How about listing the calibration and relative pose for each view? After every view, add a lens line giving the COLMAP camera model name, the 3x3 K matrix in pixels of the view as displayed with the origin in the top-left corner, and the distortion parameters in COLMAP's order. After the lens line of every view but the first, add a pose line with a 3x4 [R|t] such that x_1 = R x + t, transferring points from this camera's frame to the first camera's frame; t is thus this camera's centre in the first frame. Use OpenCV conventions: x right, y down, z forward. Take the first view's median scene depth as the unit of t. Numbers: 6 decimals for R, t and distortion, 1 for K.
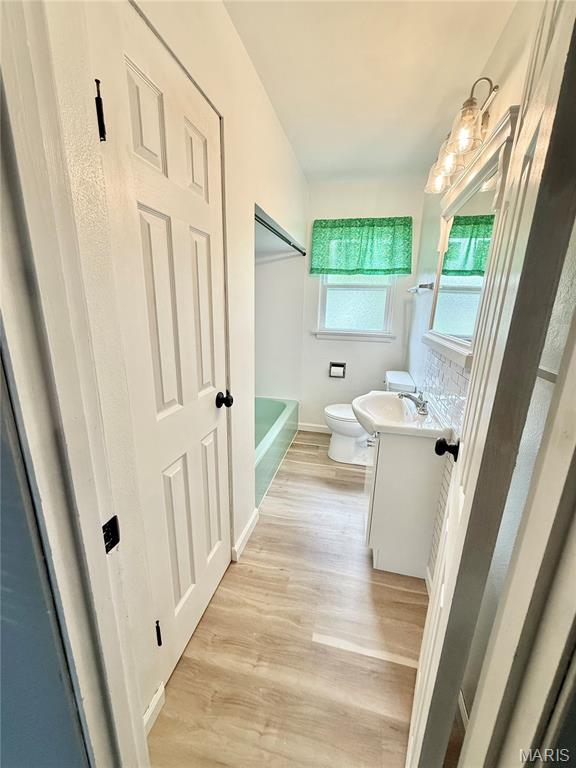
lens RADIAL K [[306.3, 0, 286.7], [0, 306.3, 382.7], [0, 0, 1]] dist [0.000268, -0.000283]
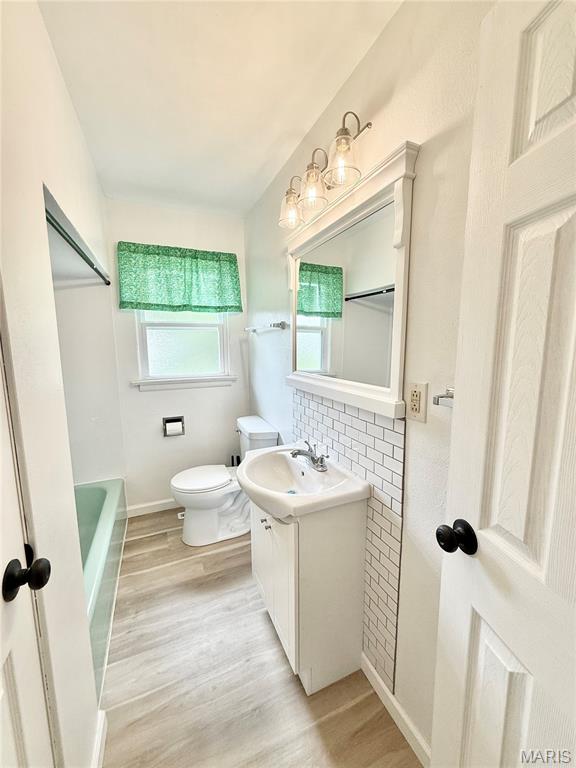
lens RADIAL K [[306.3, 0, 288.5], [0, 306.3, 382.9], [0, 0, 1]] dist [0.000268, -0.000283]
pose [[0.798807, -0.110526, 0.591347, -0.064465], [0.177377, 0.982551, -0.055961, -0.062575], [-0.574843, 0.149593, 0.804473, 0.189225]]
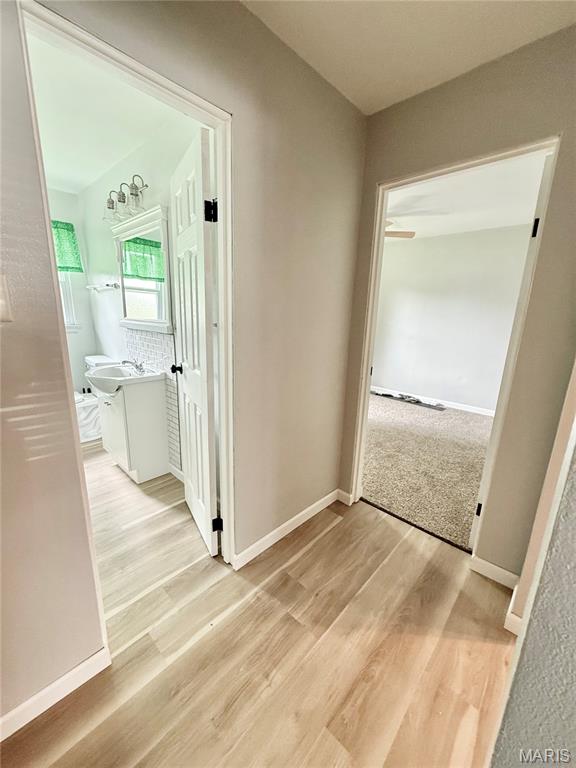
lens RADIAL K [[306.3, 0, 284.9], [0, 306.3, 383.7], [0, 0, 1]] dist [0.000268, -0.000283]
pose [[0.496108, -0.207390, 0.843129, -0.287574], [0.195196, 0.972838, 0.124440, 0.063449], [-0.846035, 0.102840, 0.523115, -0.224998]]
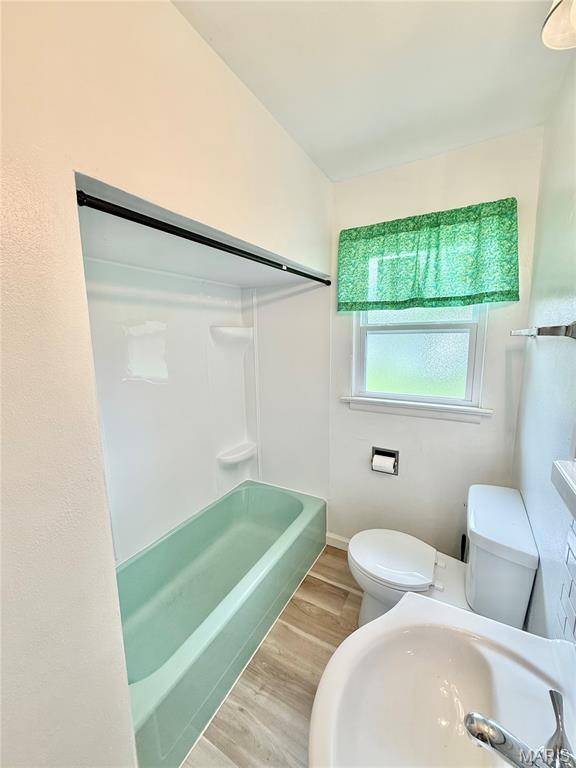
lens RADIAL K [[306.3, 0, 285.0], [0, 306.3, 385.0], [0, 0, 1]] dist [0.000268, -0.000283]
pose [[0.959176, 0.007174, -0.282718, 0.166800], [-0.037884, 0.993928, -0.103308, -0.138560], [0.280260, 0.109801, 0.953624, 0.392111]]
